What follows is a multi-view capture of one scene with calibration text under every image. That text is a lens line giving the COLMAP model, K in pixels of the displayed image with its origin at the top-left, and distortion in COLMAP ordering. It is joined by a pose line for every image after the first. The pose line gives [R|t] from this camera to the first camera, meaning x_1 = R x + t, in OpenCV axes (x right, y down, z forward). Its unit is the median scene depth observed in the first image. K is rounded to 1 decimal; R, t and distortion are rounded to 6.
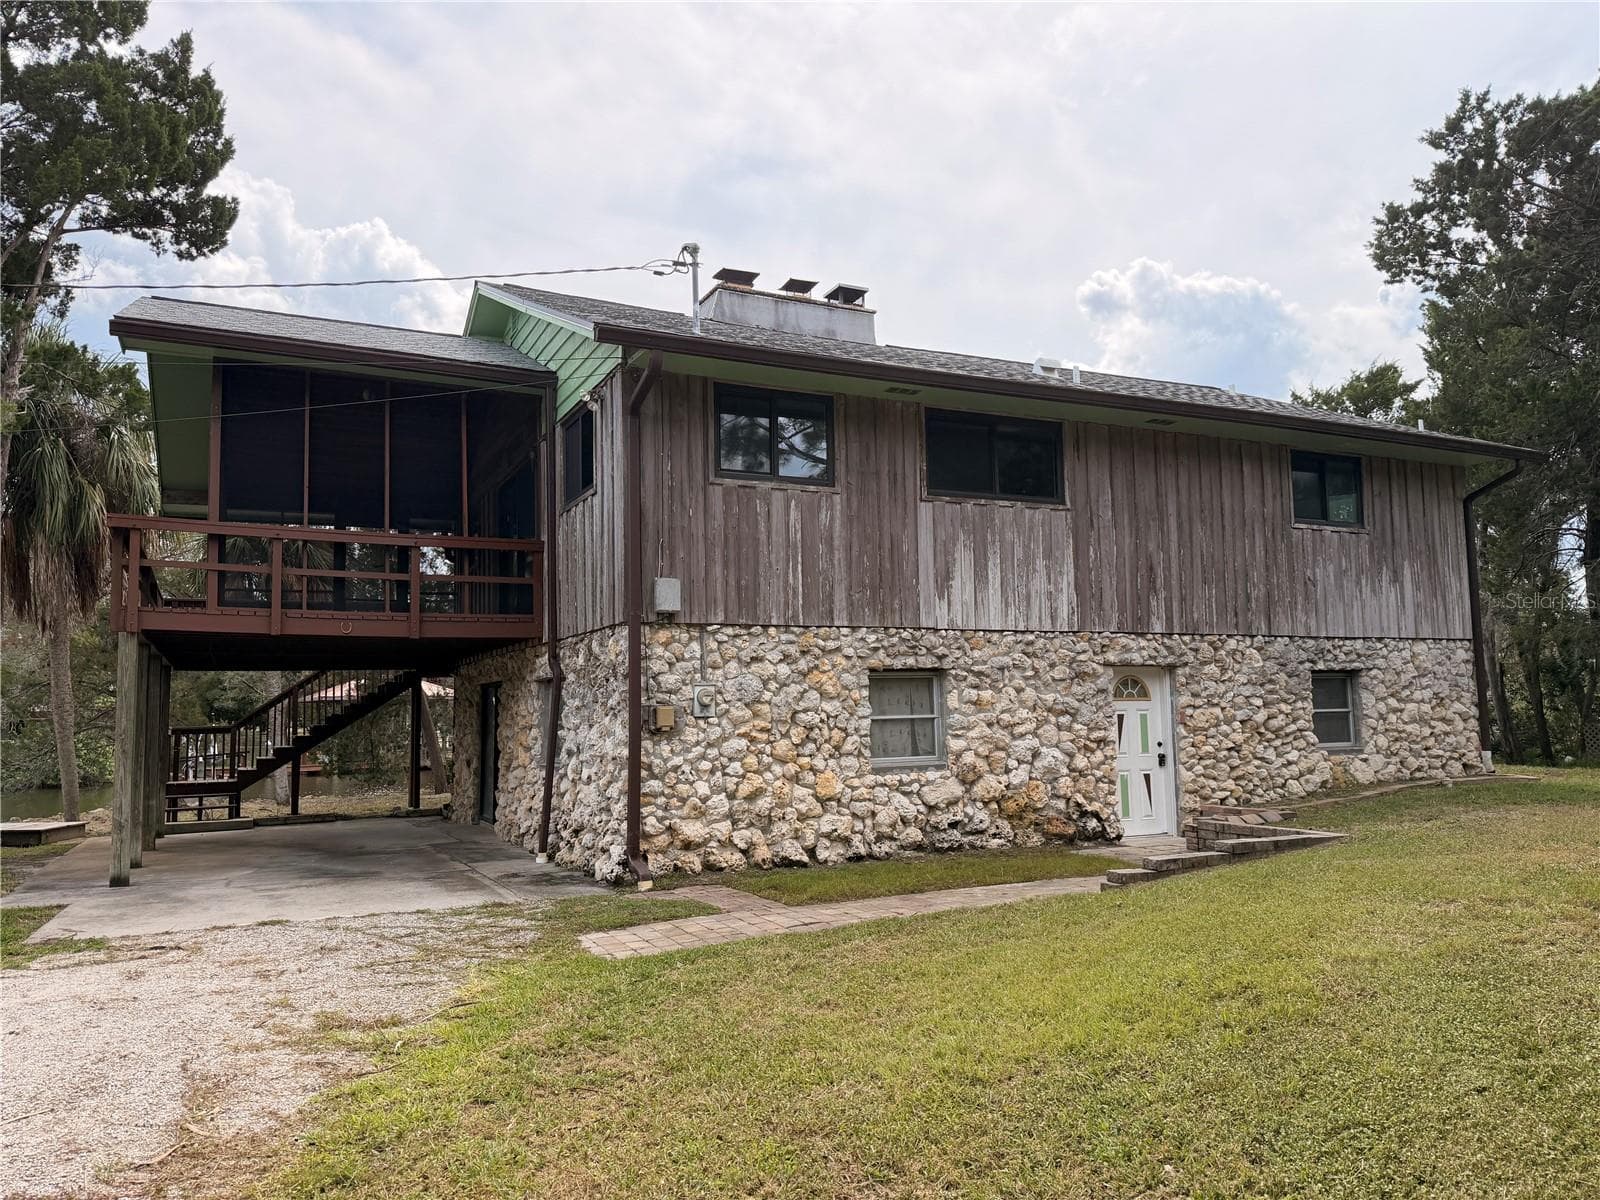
lens RADIAL K [[1116.0, 0, 788.1], [0, 1116.0, 601.4], [0, 0, 1]] dist [0.078442, -0.106116]
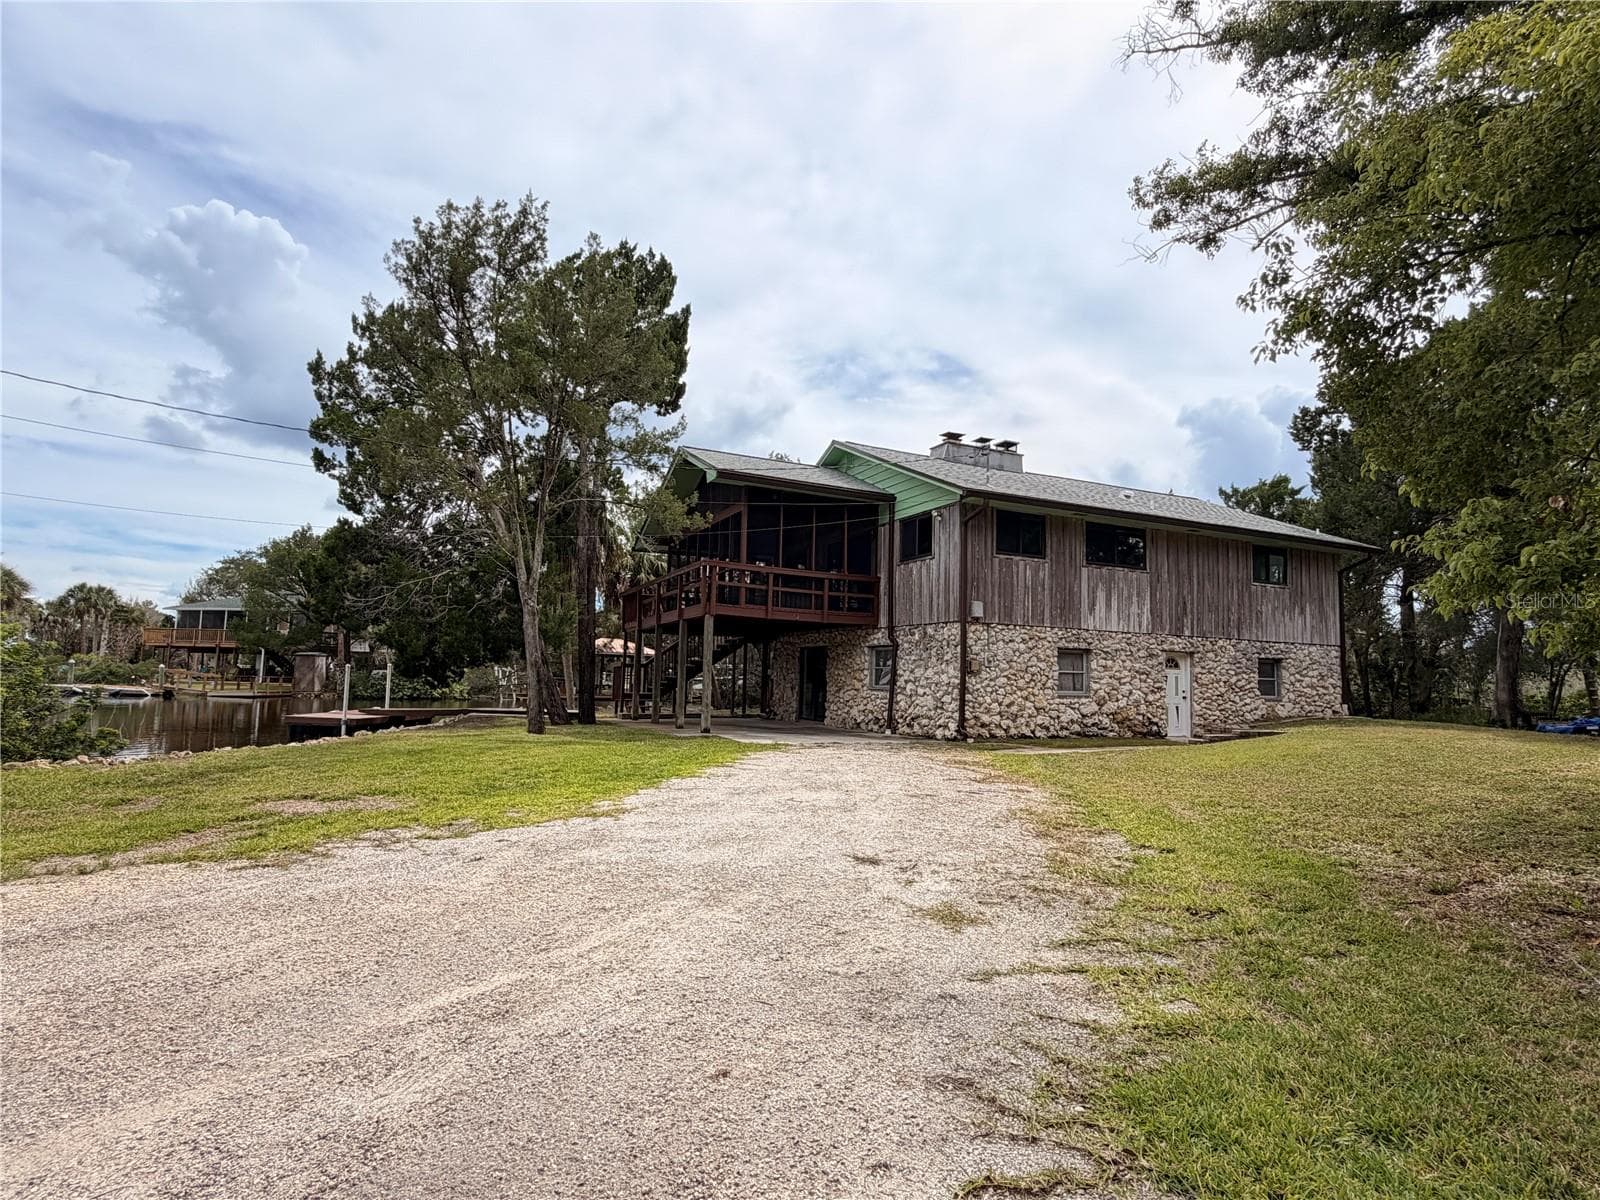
lens RADIAL K [[822.7, 0, 792.2], [0, 822.7, 602.0], [0, 0, 1]] dist [0.000252, 0.002340]
pose [[0.998960, 0.042409, -0.016729, -0.365662], [-0.042301, 0.999082, 0.006776, -0.012955], [0.017001, -0.006062, 0.999837, -0.493662]]
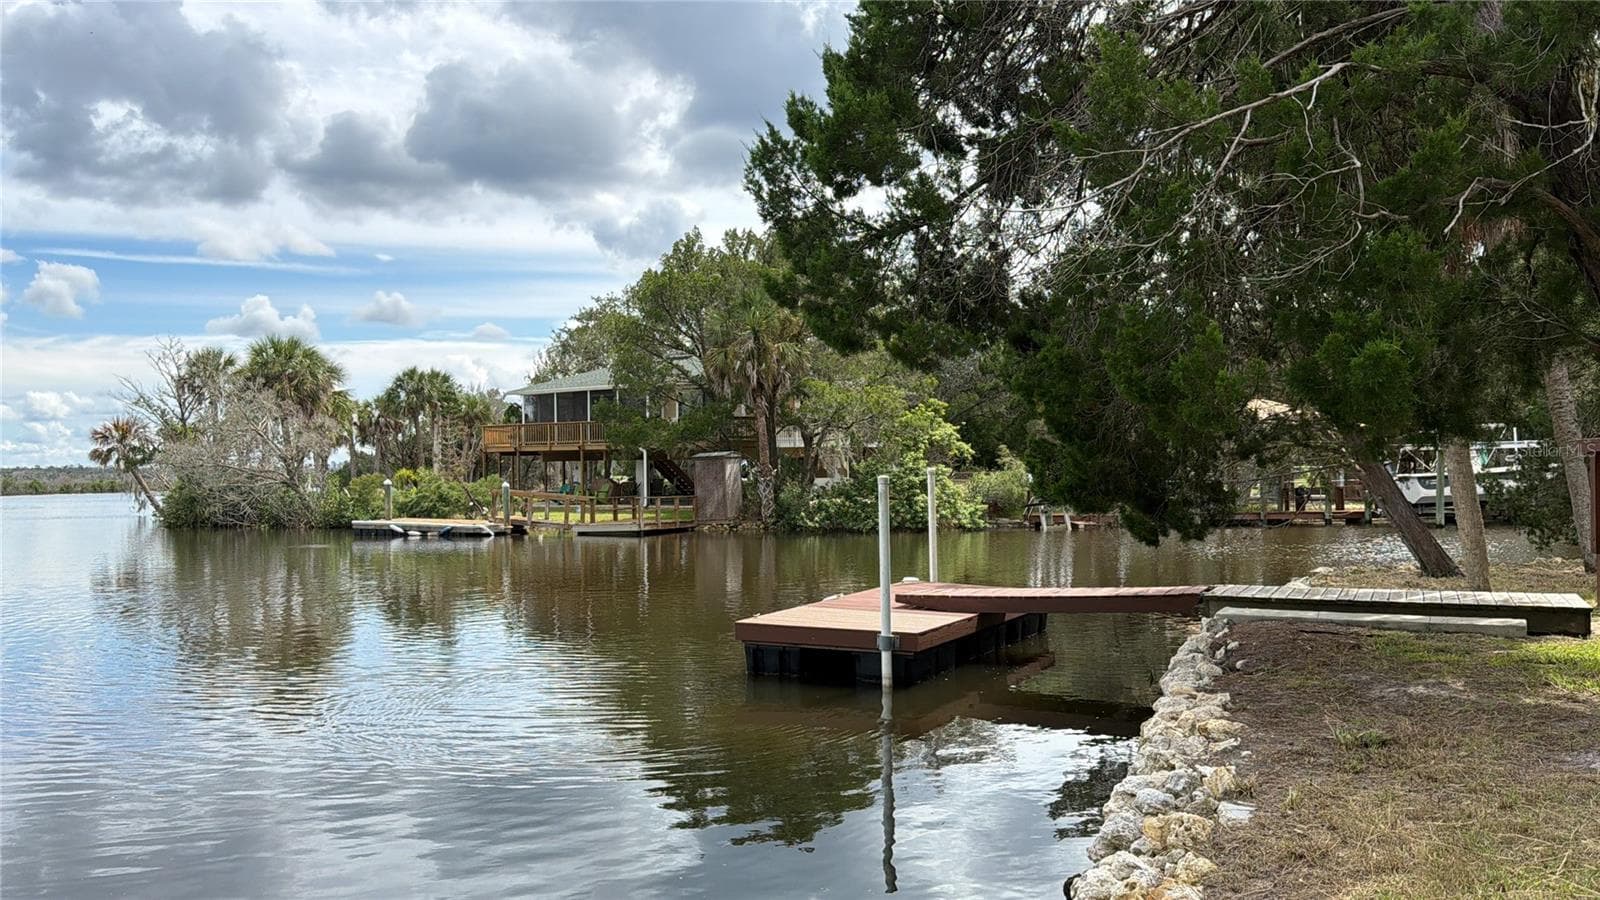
lens RADIAL K [[1324.7, 0, 851.6], [0, 1324.7, 410.0], [0, 0, 1]] dist [0.007329, -0.009227]
pose [[0.911458, -0.013045, -0.411185, -0.945996], [0.037562, 0.997961, 0.051602, 0.072035], [0.409674, -0.062478, 0.910090, 0.336717]]
